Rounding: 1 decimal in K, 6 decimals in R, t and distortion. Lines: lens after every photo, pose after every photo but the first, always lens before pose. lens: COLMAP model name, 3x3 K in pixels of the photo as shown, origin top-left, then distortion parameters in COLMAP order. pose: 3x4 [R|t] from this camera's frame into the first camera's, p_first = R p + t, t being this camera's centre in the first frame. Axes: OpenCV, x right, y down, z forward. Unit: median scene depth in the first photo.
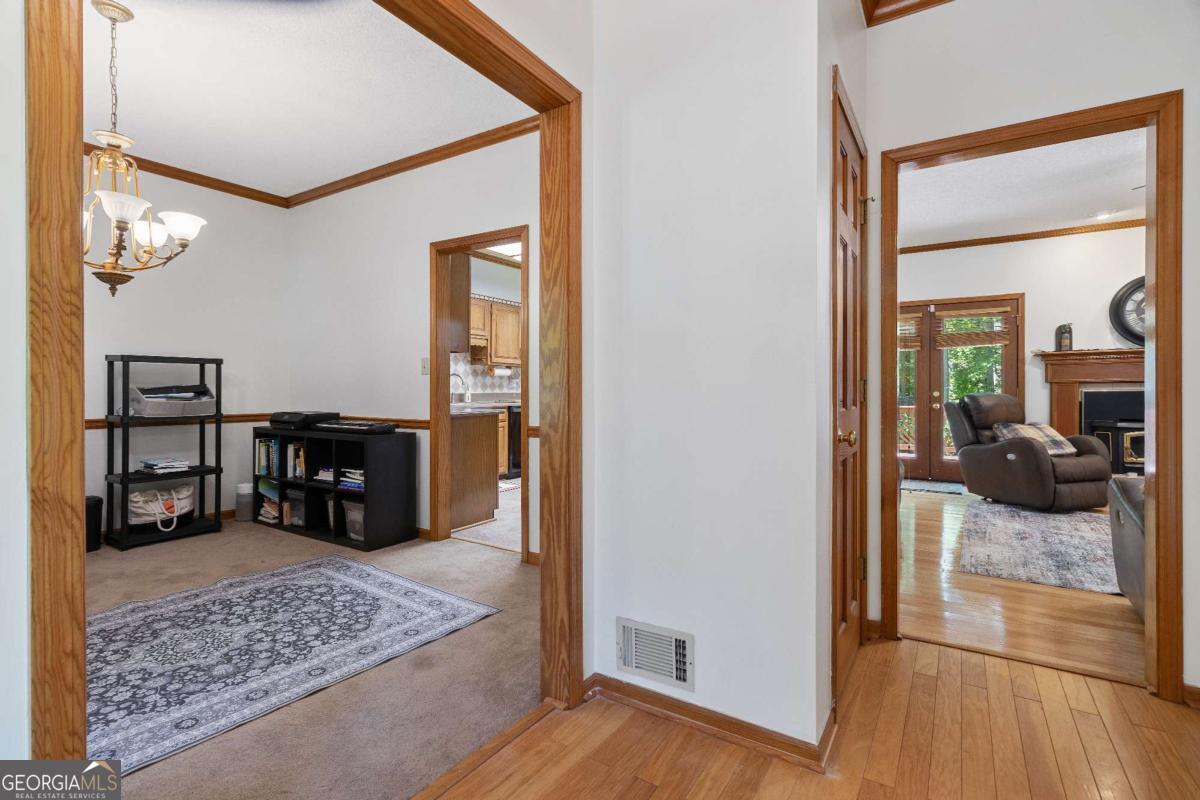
lens RADIAL K [[546.0, 0, 597.4], [0, 546.0, 391.2], [0, 0, 1]] dist [0.000047, -0.000180]
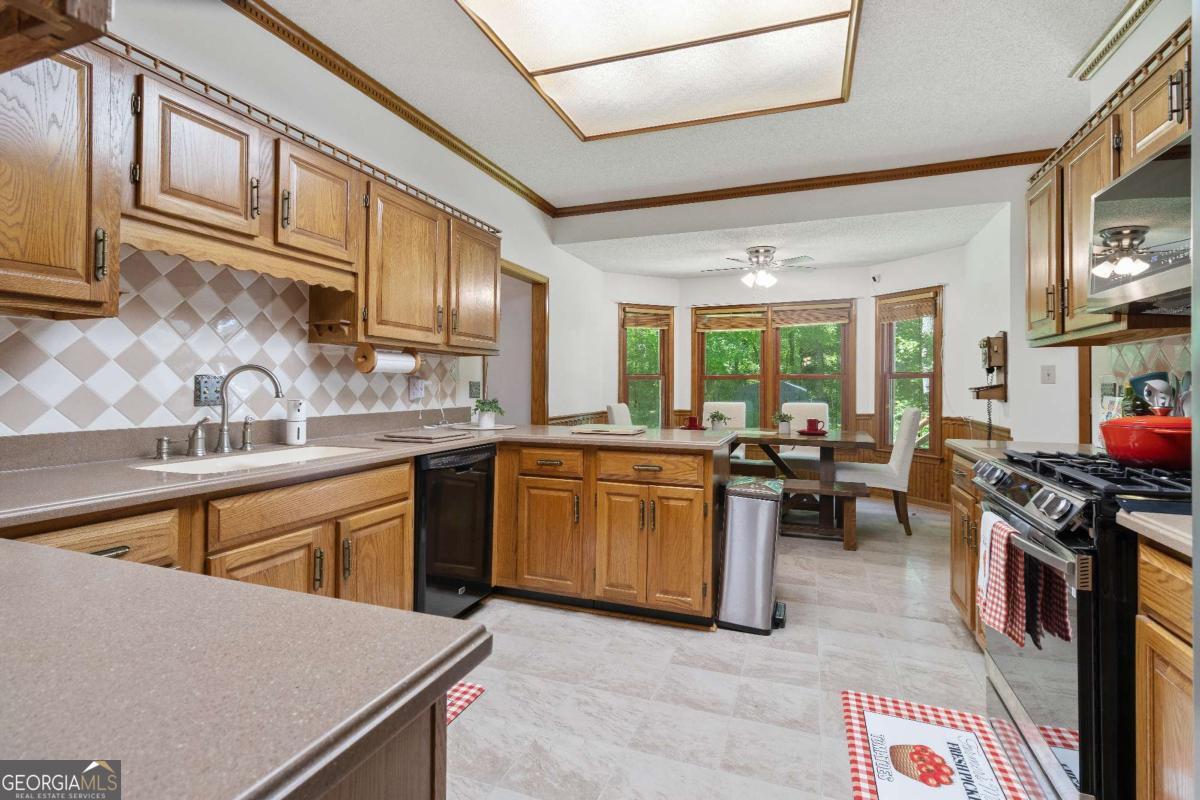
lens RADIAL K [[558.8, 0, 601.1], [0, 558.8, 383.1], [0, 0, 1]] dist [0.001665, 0.000136]
pose [[0.976639, 0.007191, 0.214766, -0.115919], [-0.005036, 0.999931, -0.010580, -0.016633], [-0.214827, 0.009251, 0.976608, 0.574097]]
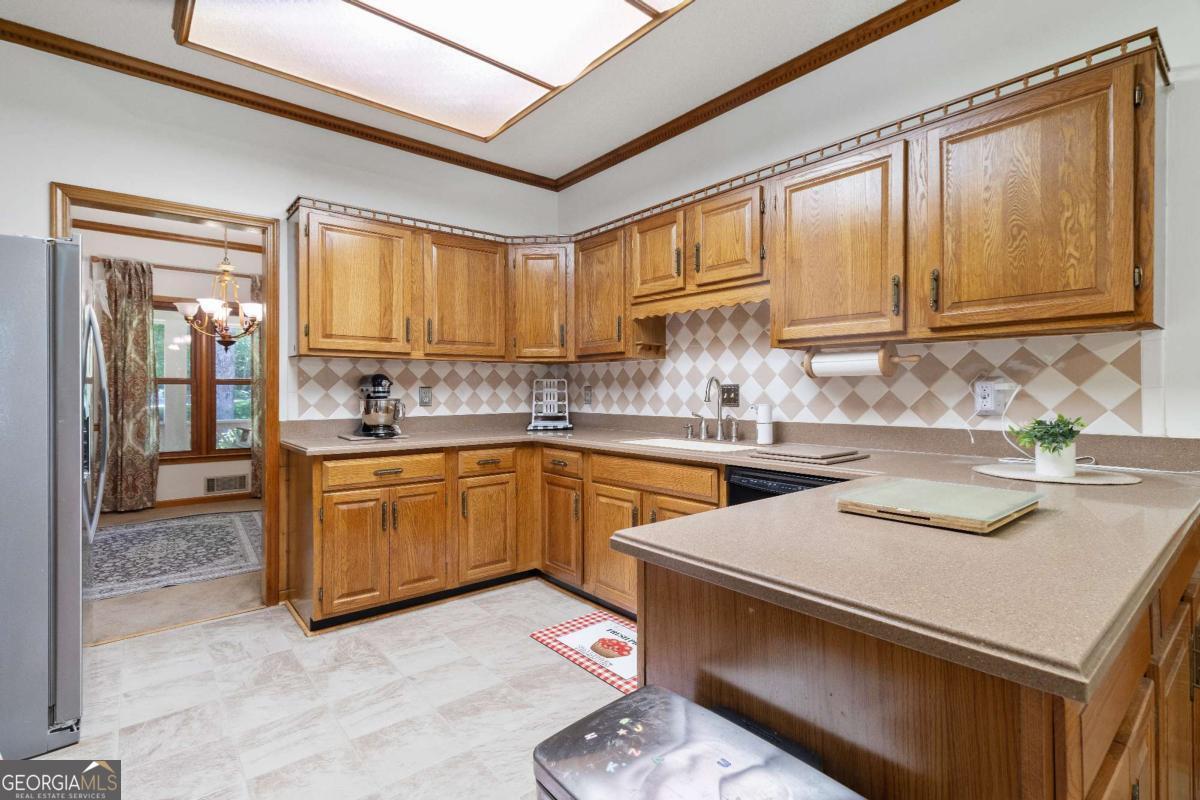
lens RADIAL K [[558.8, 0, 603.1], [0, 558.8, 390.4], [0, 0, 1]] dist [0.001665, 0.000136]
pose [[-0.291277, 0.002761, -0.956635, 0.190529], [0.001284, 0.999996, 0.002495, -0.020174], [0.956638, -0.000502, -0.291279, 0.968789]]
